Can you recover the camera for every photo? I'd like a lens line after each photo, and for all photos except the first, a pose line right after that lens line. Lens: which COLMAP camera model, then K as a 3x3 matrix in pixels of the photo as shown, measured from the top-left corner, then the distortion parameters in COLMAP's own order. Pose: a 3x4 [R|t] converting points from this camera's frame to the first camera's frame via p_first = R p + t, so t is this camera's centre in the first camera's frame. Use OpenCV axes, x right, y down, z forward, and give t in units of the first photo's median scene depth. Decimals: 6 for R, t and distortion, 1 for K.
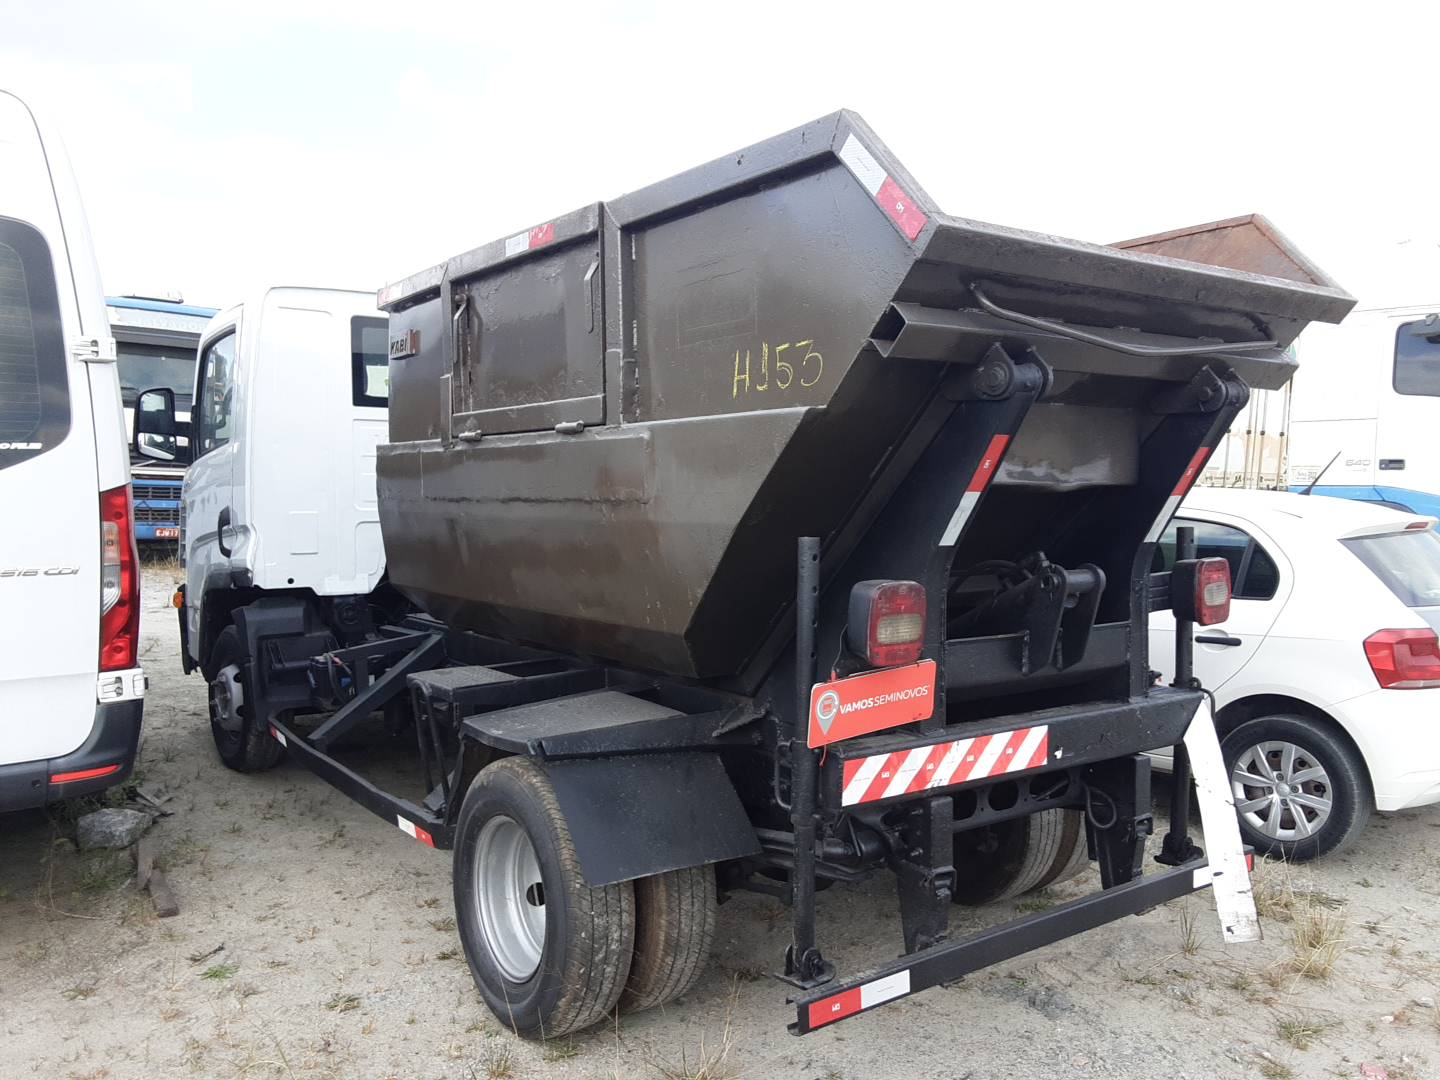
lens RADIAL K [[1161.4, 0, 750.0], [0, 1161.4, 565.2], [0, 0, 1]] dist [0.141309, -0.220365]
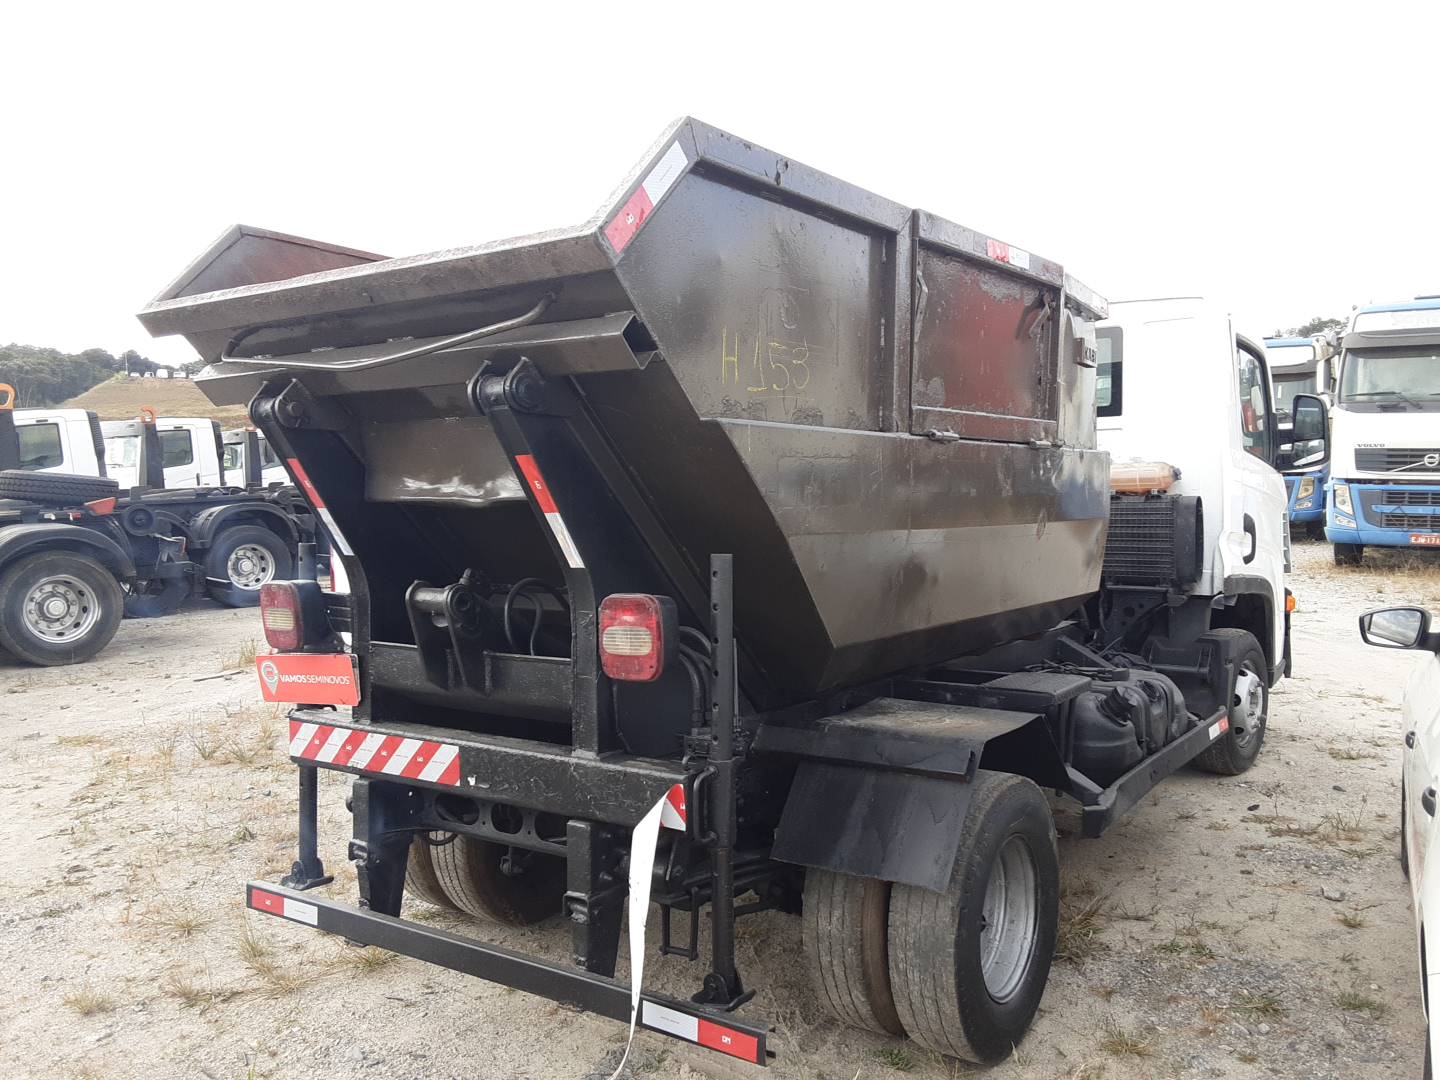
lens RADIAL K [[1161.4, 0, 750.0], [0, 1161.4, 565.2], [0, 0, 1]] dist [0.141309, -0.220365]
pose [[0.313677, 0.048756, -0.948277, 1.273051], [-0.051276, 0.998093, 0.034356, -0.061659], [0.948144, 0.037847, 0.315579, 0.933375]]
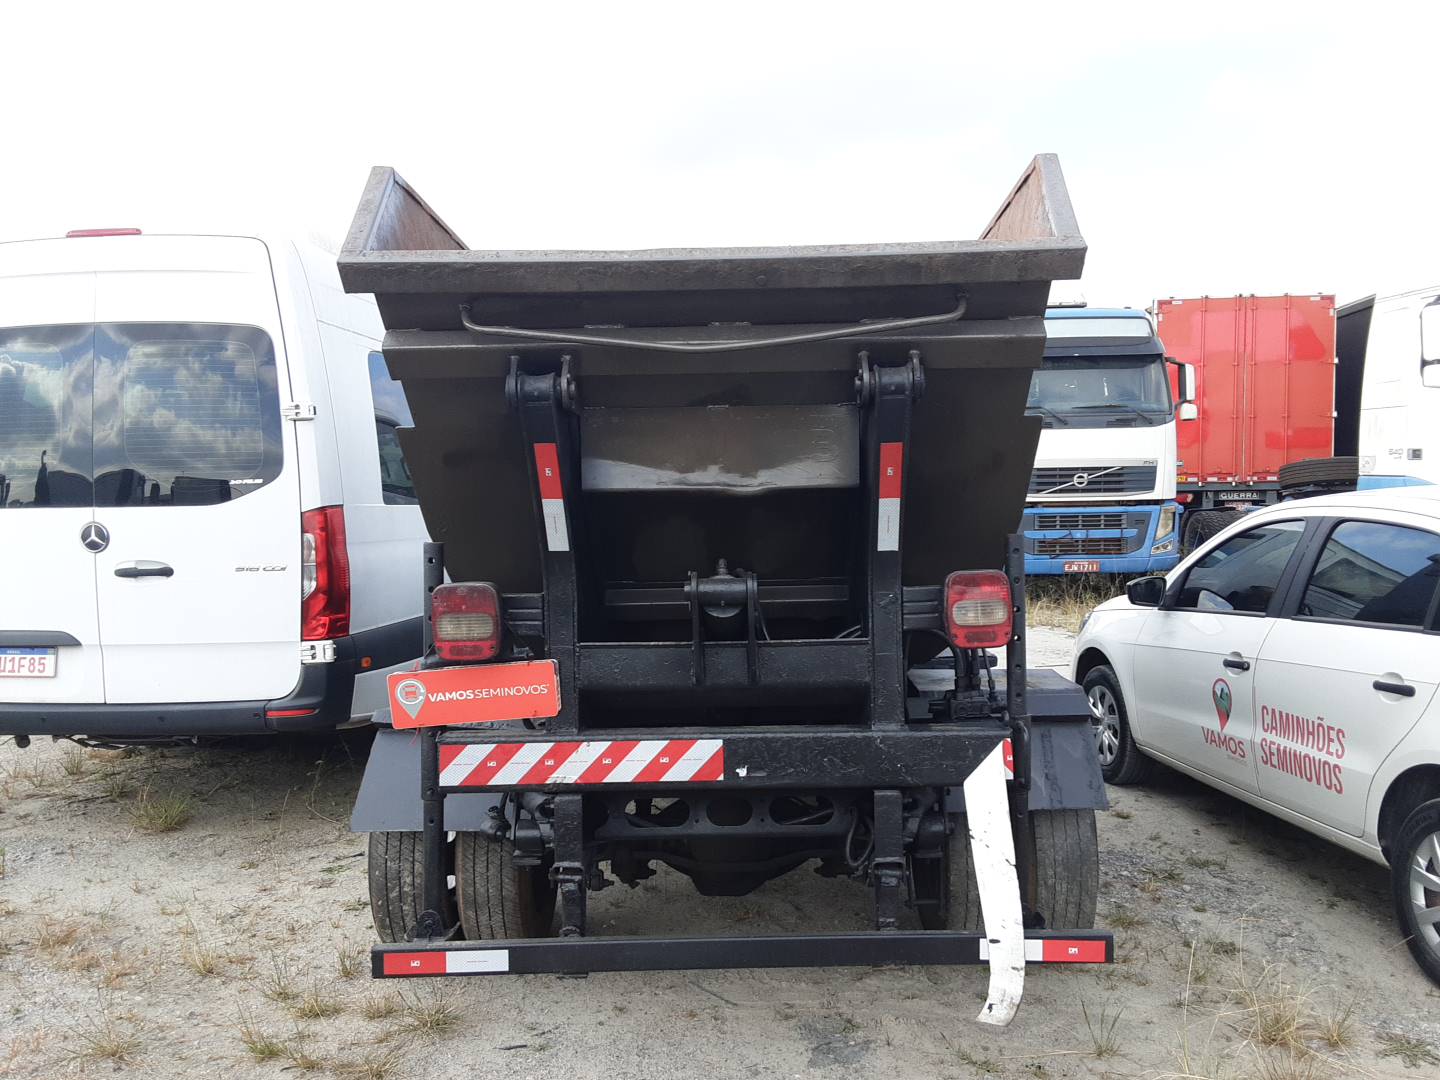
lens RADIAL K [[1161.4, 0, 750.0], [0, 1161.4, 565.2], [0, 0, 1]] dist [0.141309, -0.220365]
pose [[0.794525, 0.011861, -0.607115, 0.865669], [-0.020850, 0.999753, -0.007755, 0.000373], [0.606873, 0.018820, 0.794576, 0.256636]]
